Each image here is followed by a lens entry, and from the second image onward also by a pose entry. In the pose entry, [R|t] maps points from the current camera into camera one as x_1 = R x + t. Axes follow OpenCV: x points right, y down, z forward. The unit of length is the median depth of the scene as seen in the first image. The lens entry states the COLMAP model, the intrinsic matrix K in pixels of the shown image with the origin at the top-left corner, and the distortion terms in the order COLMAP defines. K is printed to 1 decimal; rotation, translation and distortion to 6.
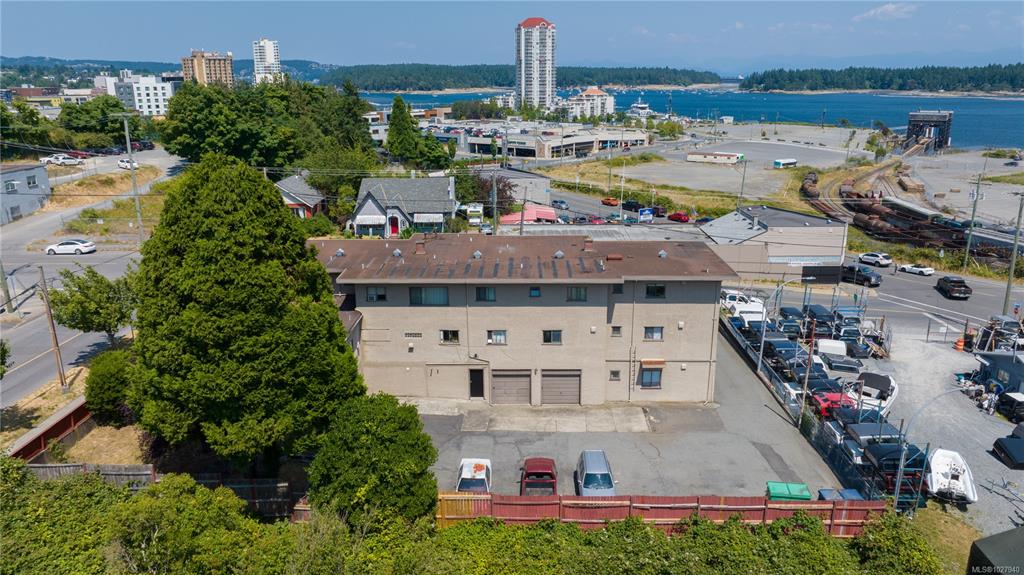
lens RADIAL K [[723.8, 0, 513.5], [0, 723.8, 287.3], [0, 0, 1]] dist [-0.031158, 0.039715]
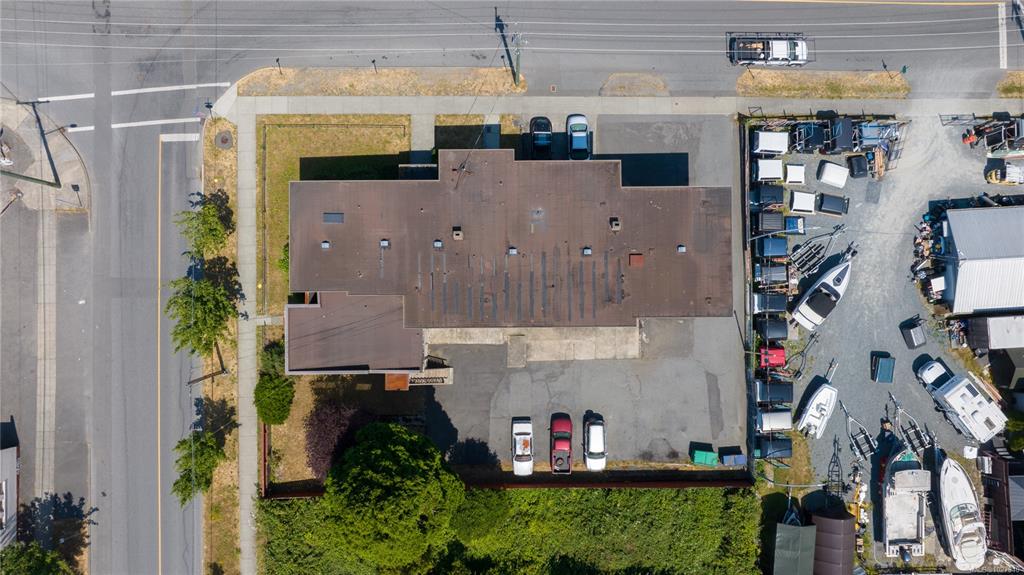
lens RADIAL K [[723.8, 0, 512.0], [0, 723.8, 291.4], [0, 0, 1]] dist [-0.031158, 0.039715]
pose [[0.999721, -0.023531, -0.002009, -0.053254], [0.009061, 0.303608, 0.952754, -1.127270], [-0.021810, -0.952506, 0.303736, 0.649680]]
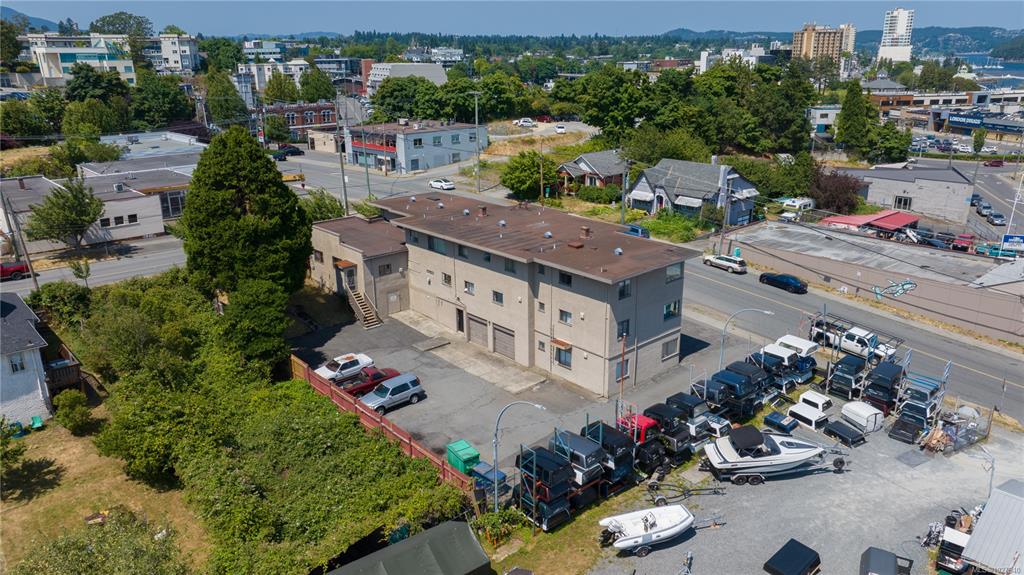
lens RADIAL K [[723.8, 0, 522.6], [0, 723.8, 282.6], [0, 0, 1]] dist [-0.031158, 0.039715]
pose [[0.685669, 0.219739, -0.693954, 0.898693], [-0.197467, 0.973749, 0.113226, -0.099188], [0.700617, 0.059397, 0.711061, 0.167262]]
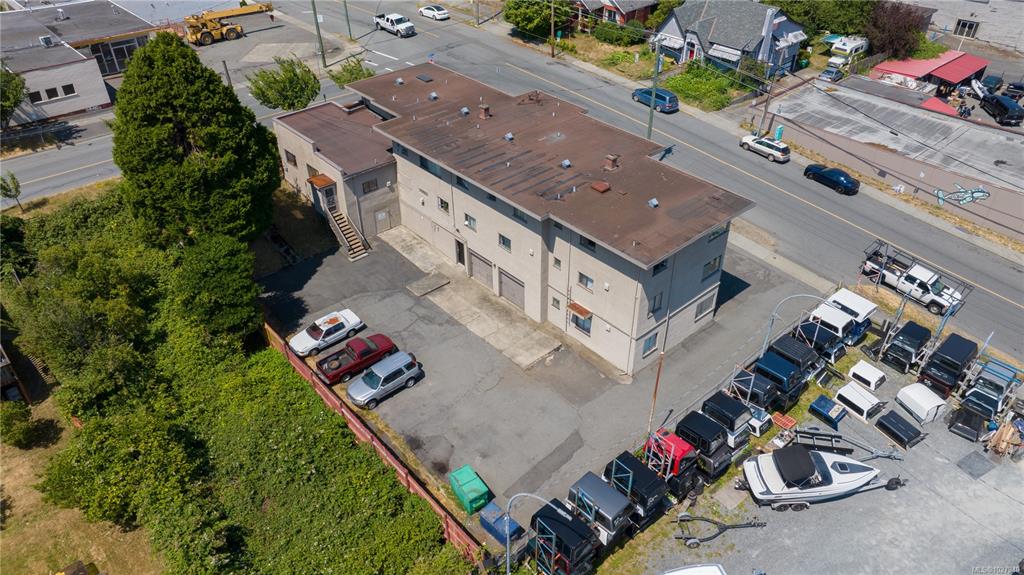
lens RADIAL K [[723.8, 0, 522.3], [0, 723.8, 280.7], [0, 0, 1]] dist [-0.031158, 0.039715]
pose [[0.684584, 0.426295, -0.591285, 0.683322], [-0.203442, 0.890669, 0.406597, -0.297069], [0.699969, -0.158058, 0.696463, 0.295939]]
